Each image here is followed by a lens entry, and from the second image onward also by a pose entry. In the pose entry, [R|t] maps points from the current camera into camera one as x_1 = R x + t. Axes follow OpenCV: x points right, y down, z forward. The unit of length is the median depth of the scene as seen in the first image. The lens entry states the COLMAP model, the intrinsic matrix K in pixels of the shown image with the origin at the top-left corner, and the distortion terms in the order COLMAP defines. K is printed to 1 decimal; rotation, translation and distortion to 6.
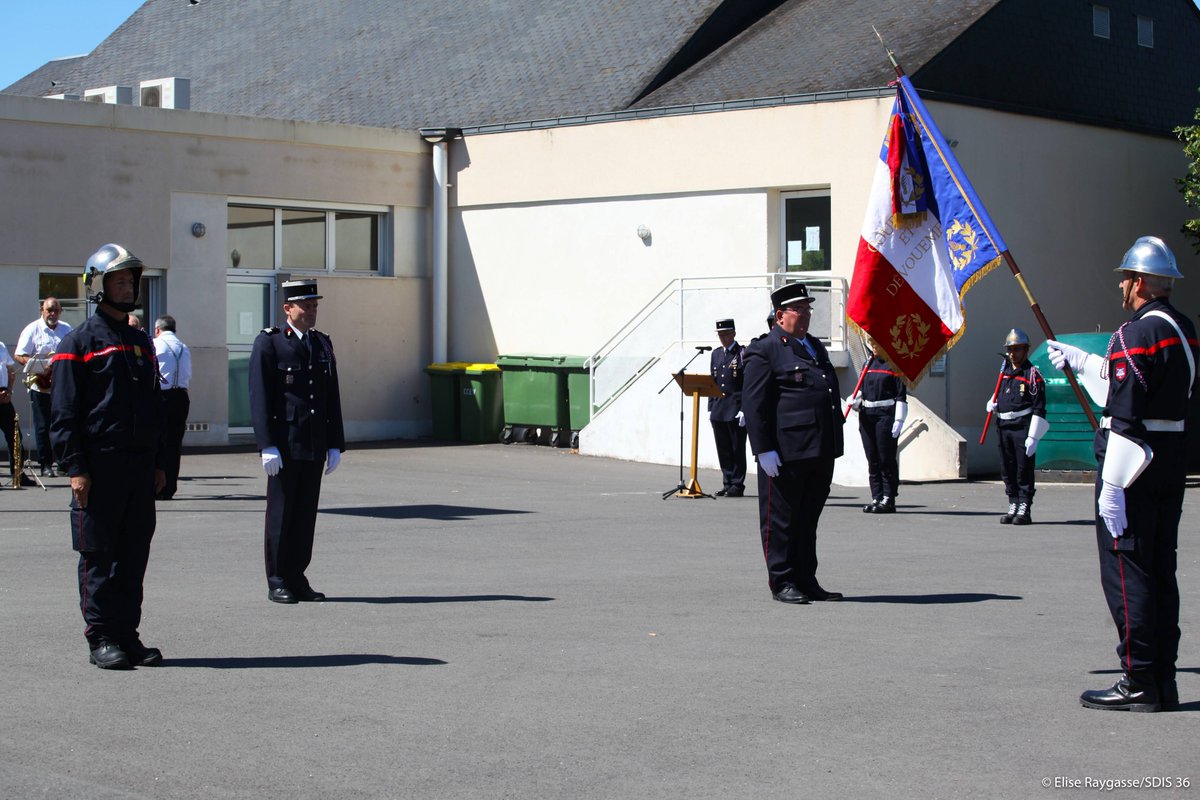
lens RADIAL K [[3312.2, 0, 600.0], [0, 3312.2, 400.0], [0, 0, 1]] dist [-0.559123, 4.463967]
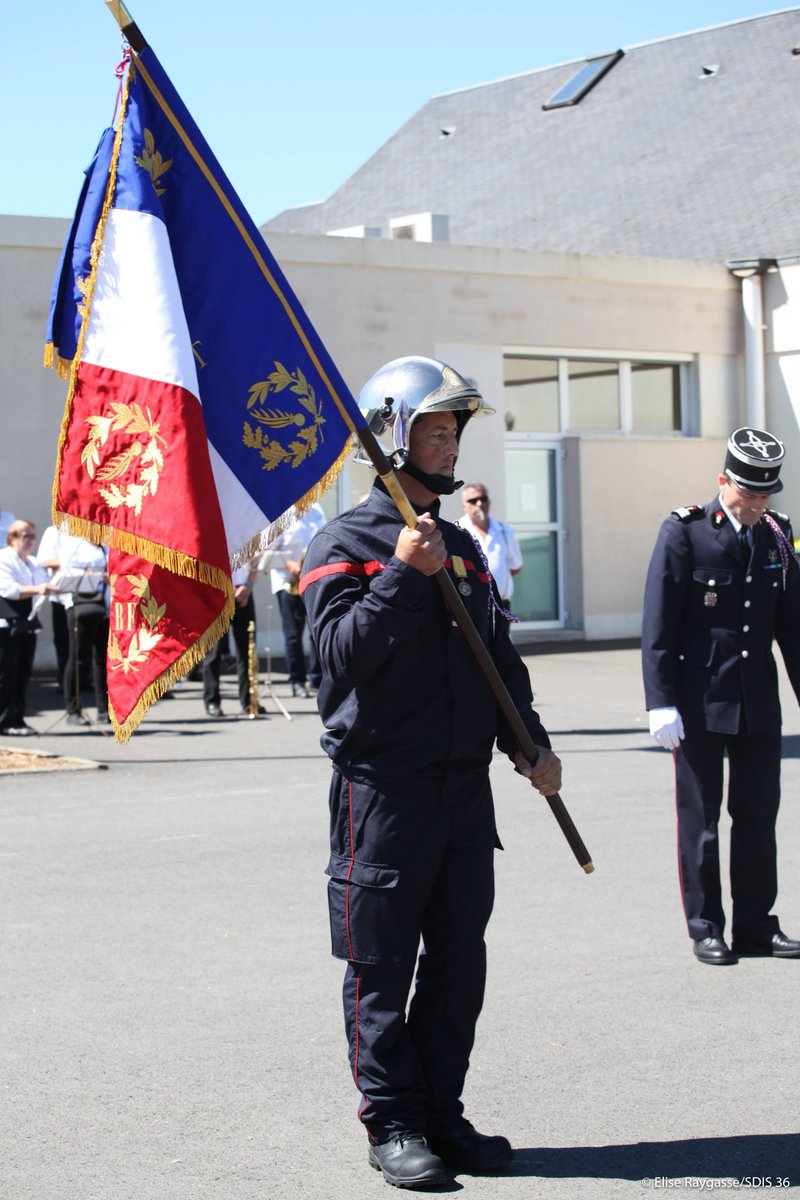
lens RADIAL K [[3295.9, 0, 400.0], [0, 3295.9, 600.0], [0, 0, 1]] dist [-0.030675, -1.003996]
pose [[0.990421, -0.024314, -0.135925, -0.025060], [0.025578, 0.999644, 0.007562, -0.004245], [0.135693, -0.010966, 0.990690, 0.155492]]
